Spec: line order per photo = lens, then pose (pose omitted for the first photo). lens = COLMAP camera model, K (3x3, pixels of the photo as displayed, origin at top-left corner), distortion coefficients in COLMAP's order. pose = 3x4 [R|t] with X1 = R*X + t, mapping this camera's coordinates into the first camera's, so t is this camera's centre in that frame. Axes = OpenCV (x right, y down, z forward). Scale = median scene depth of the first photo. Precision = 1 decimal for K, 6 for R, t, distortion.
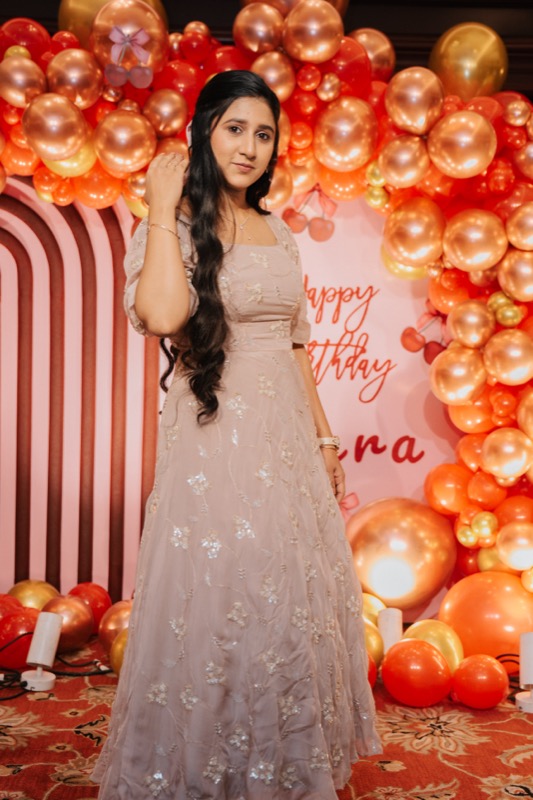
lens RADIAL K [[1078.9, 0, 278.9], [0, 1078.9, 415.5], [0, 0, 1]] dist [0.106551, 0.072029]
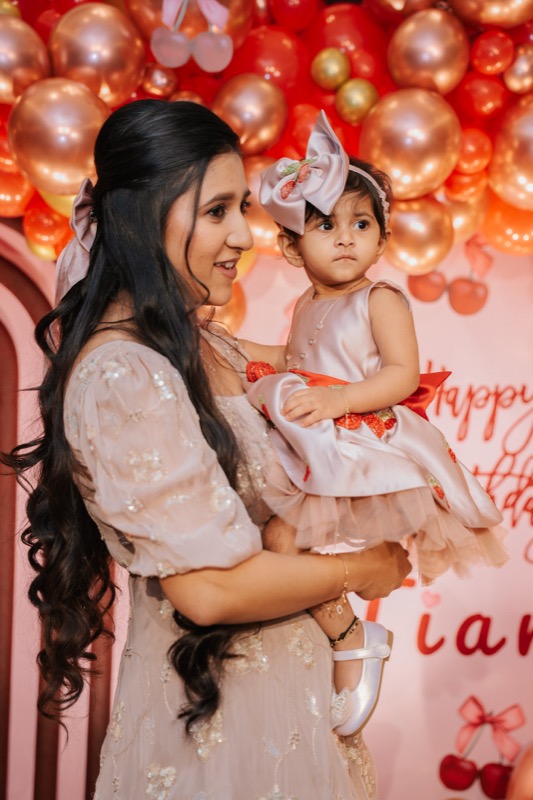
lens RADIAL K [[1103.1, 0, 269.3], [0, 1103.1, 419.8], [0, 0, 1]] dist [0.191969, -0.021035]
pose [[0.999826, -0.000763, 0.018646, -0.100097], [0.001028, 0.999899, -0.014192, -0.097946], [-0.018633, 0.014209, 0.999725, 0.375063]]
